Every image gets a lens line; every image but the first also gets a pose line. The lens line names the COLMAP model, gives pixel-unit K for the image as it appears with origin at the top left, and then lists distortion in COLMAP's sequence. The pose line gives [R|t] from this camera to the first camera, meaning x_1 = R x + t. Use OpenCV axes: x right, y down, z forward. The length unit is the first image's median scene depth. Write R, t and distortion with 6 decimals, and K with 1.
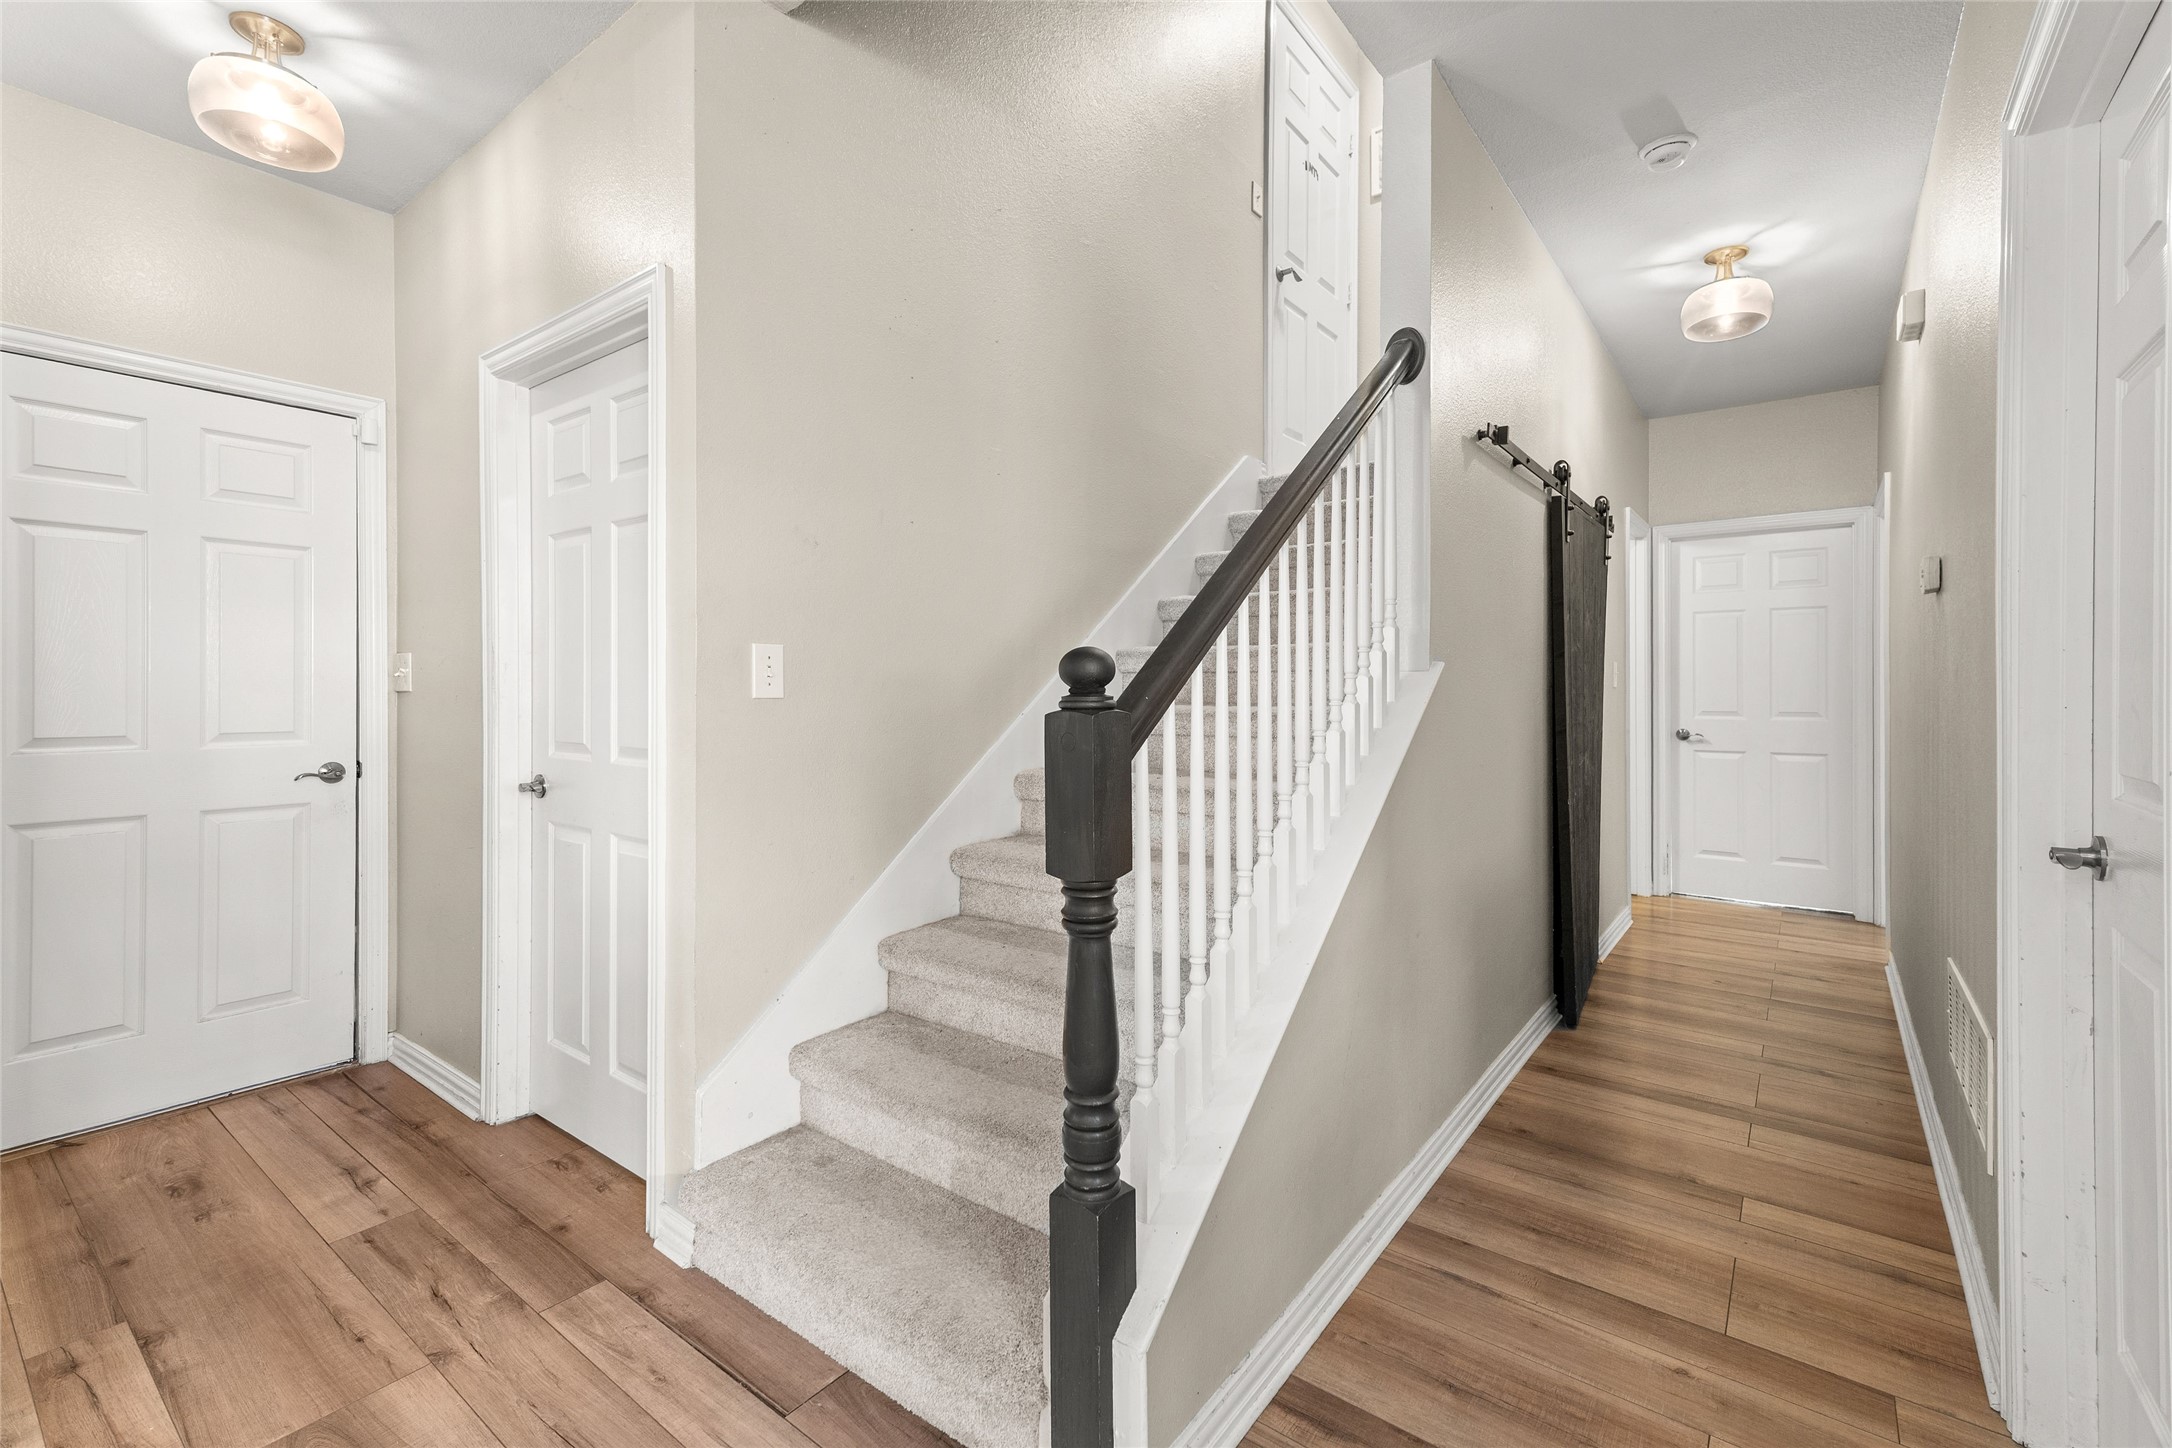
lens RADIAL K [[951.8, 0, 1089.9], [0, 951.8, 708.0], [0, 0, 1]] dist [0.005286, -0.000163]
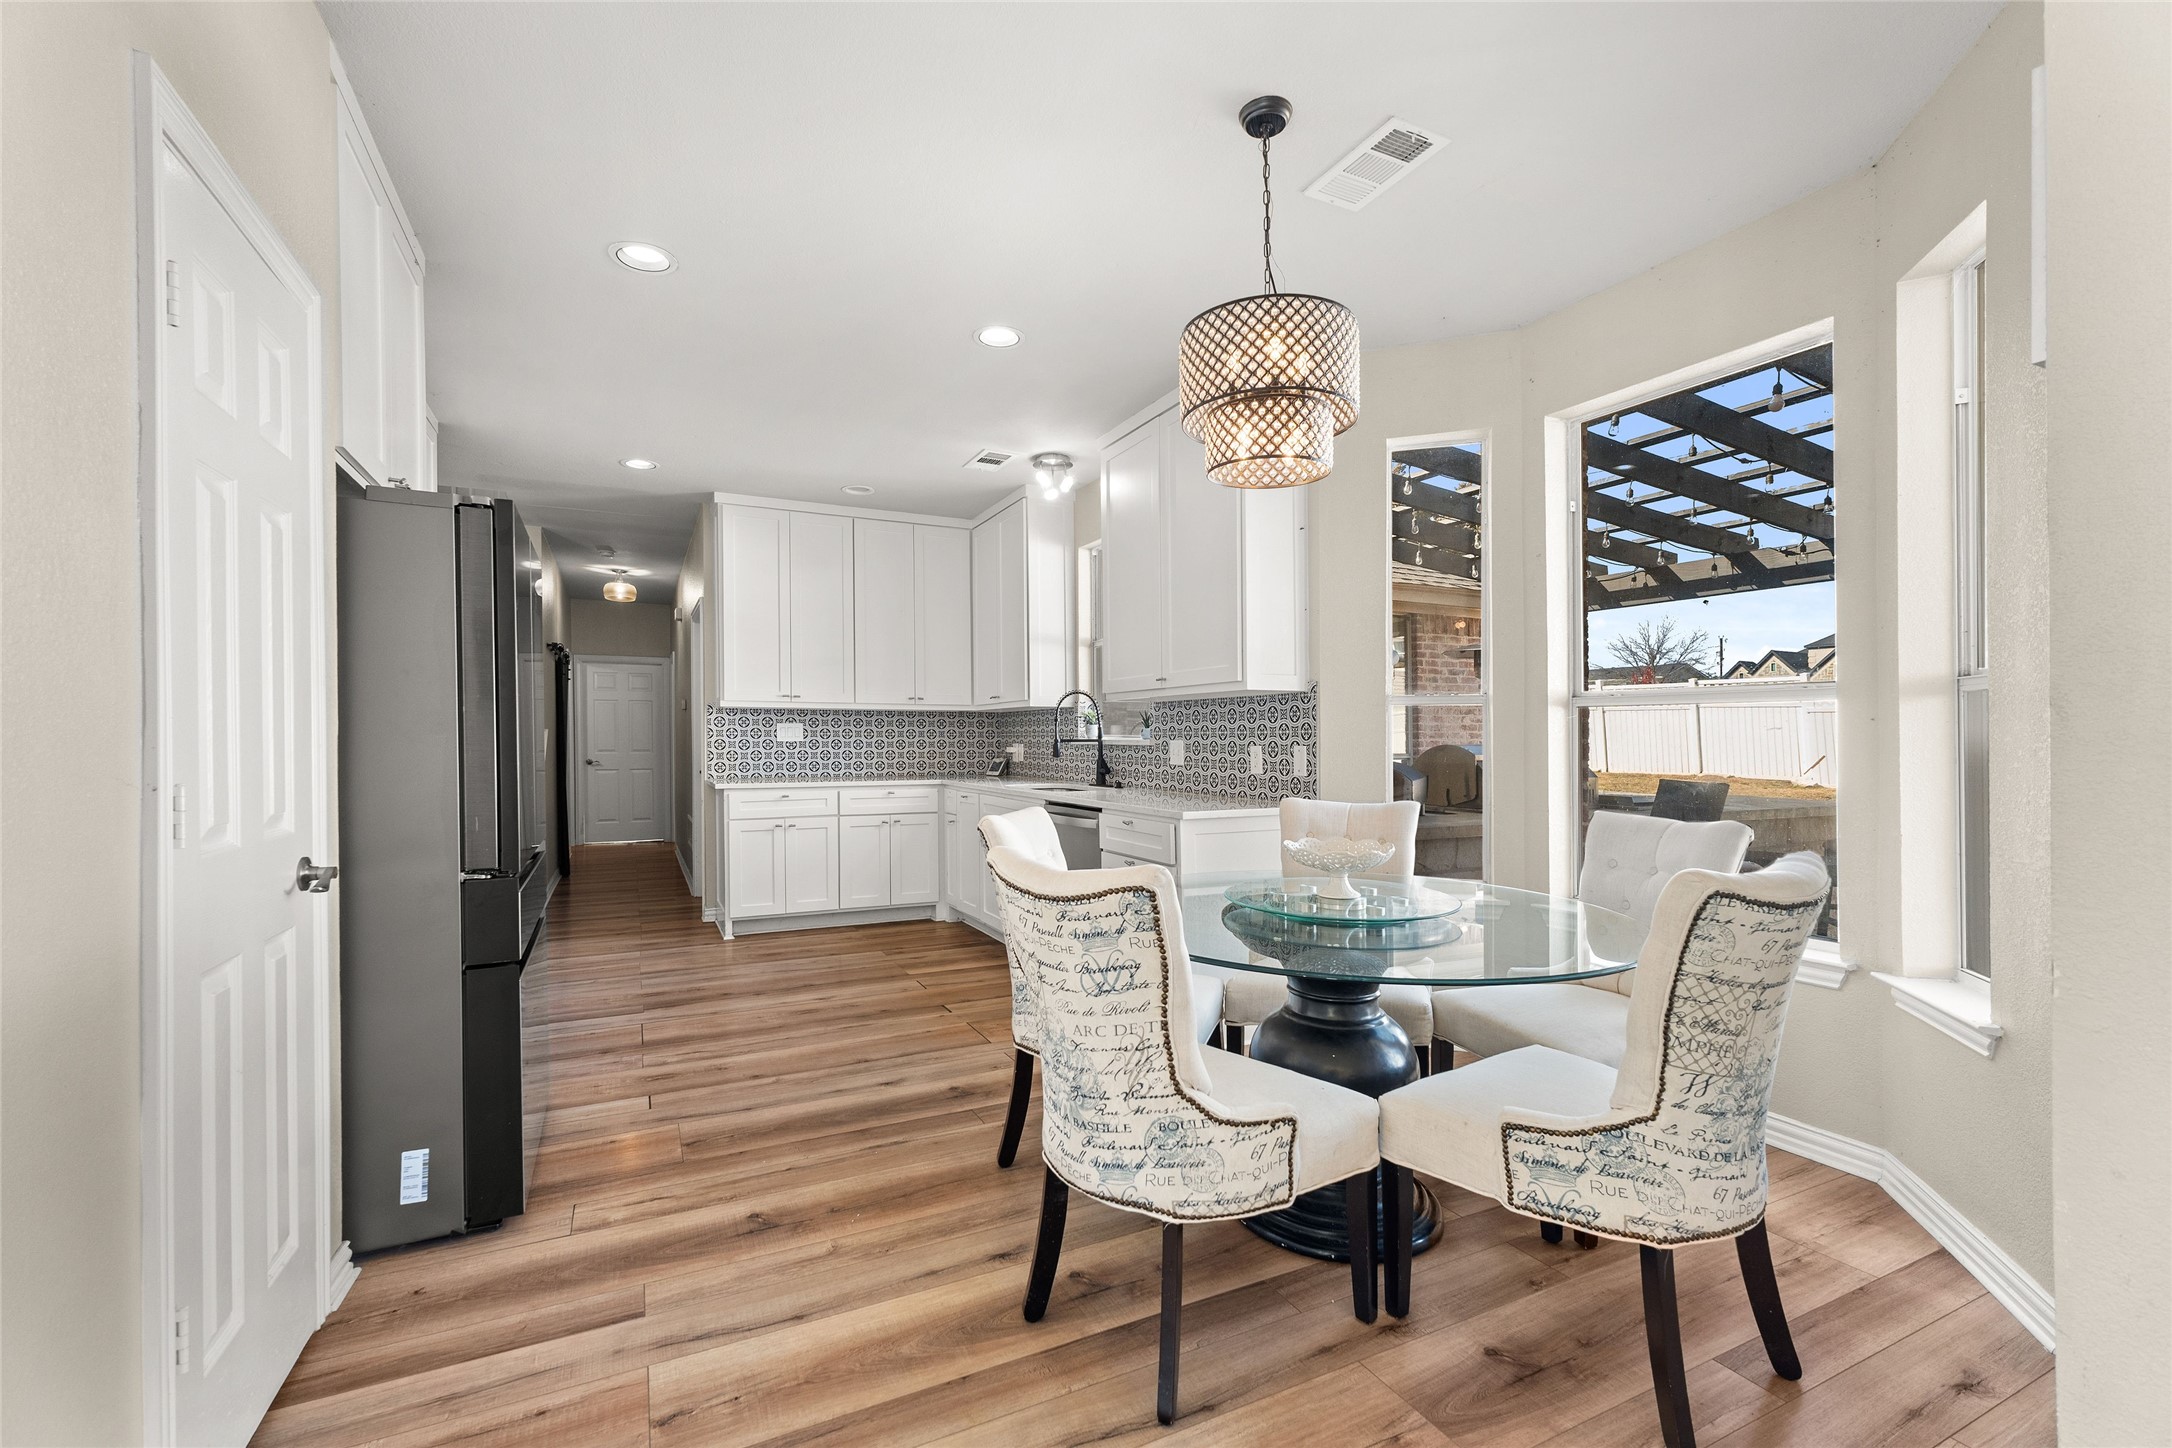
lens RADIAL K [[951.8, 0, 1076.9], [0, 951.8, 717.1], [0, 0, 1]] dist [0.005286, -0.000163]
pose [[0.463883, 0.023269, 0.885591, -2.293654], [0.015711, 0.999282, -0.034486, 0.066344], [-0.885757, 0.029911, 0.463184, -2.813237]]
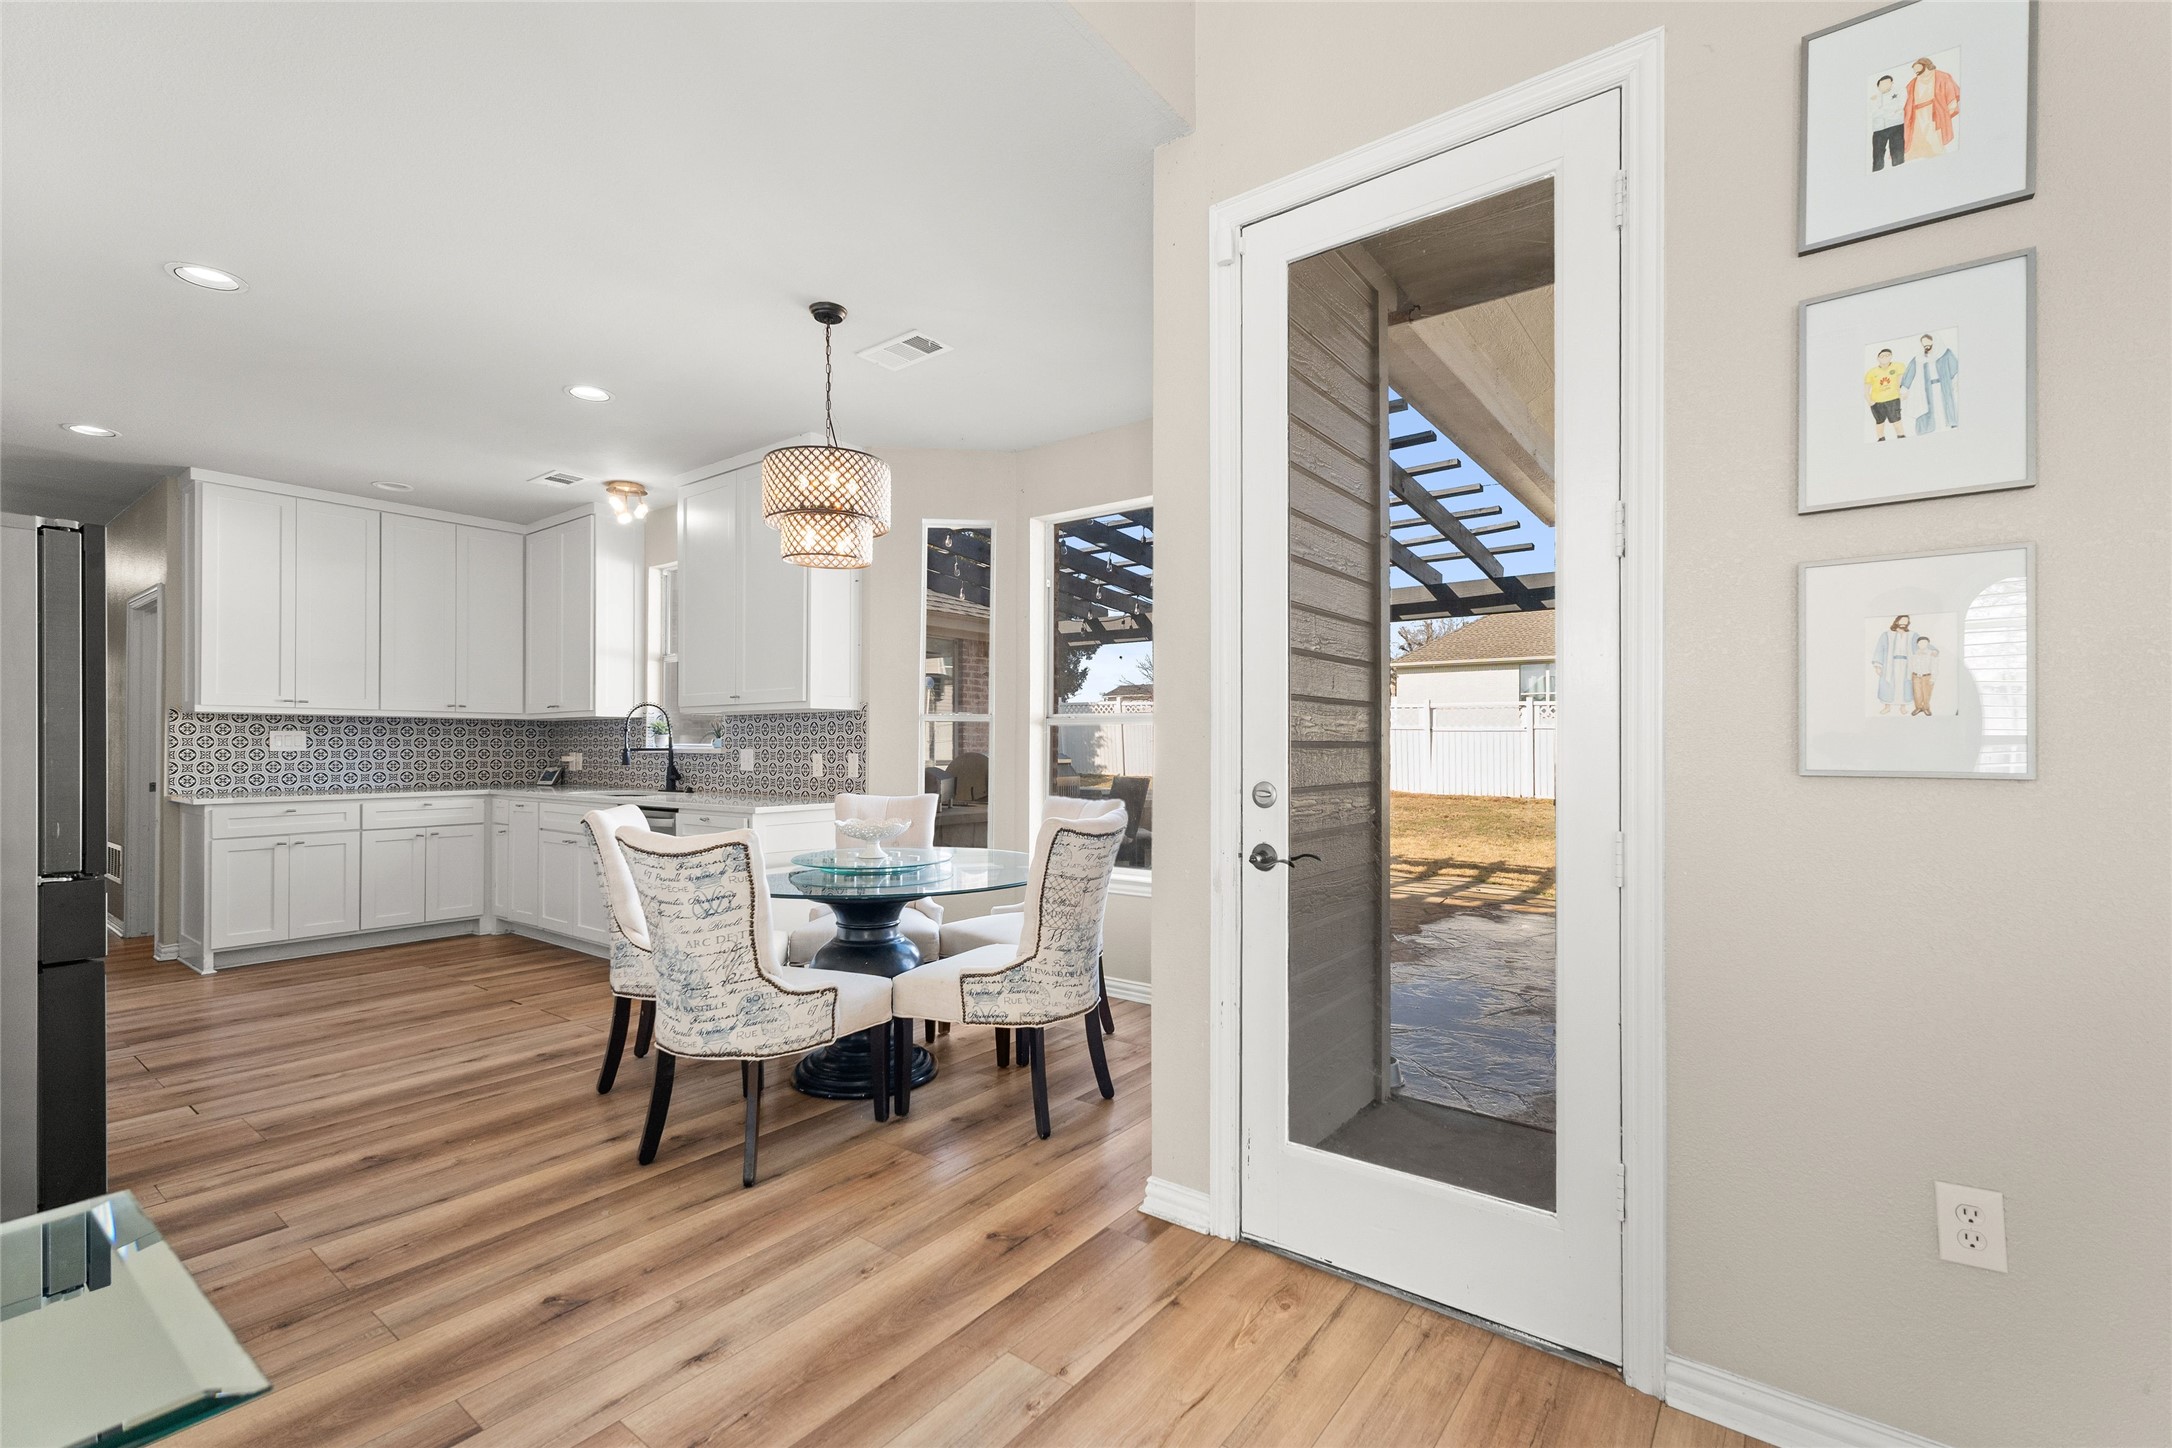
lens RADIAL K [[951.8, 0, 1110.0], [0, 951.8, 728.7], [0, 0, 1]] dist [0.005286, -0.000163]
pose [[0.002312, 0.021348, 0.999769, -2.960427], [0.020110, 0.999569, -0.021391, 0.066586], [-0.999795, 0.020155, 0.001881, -3.031185]]
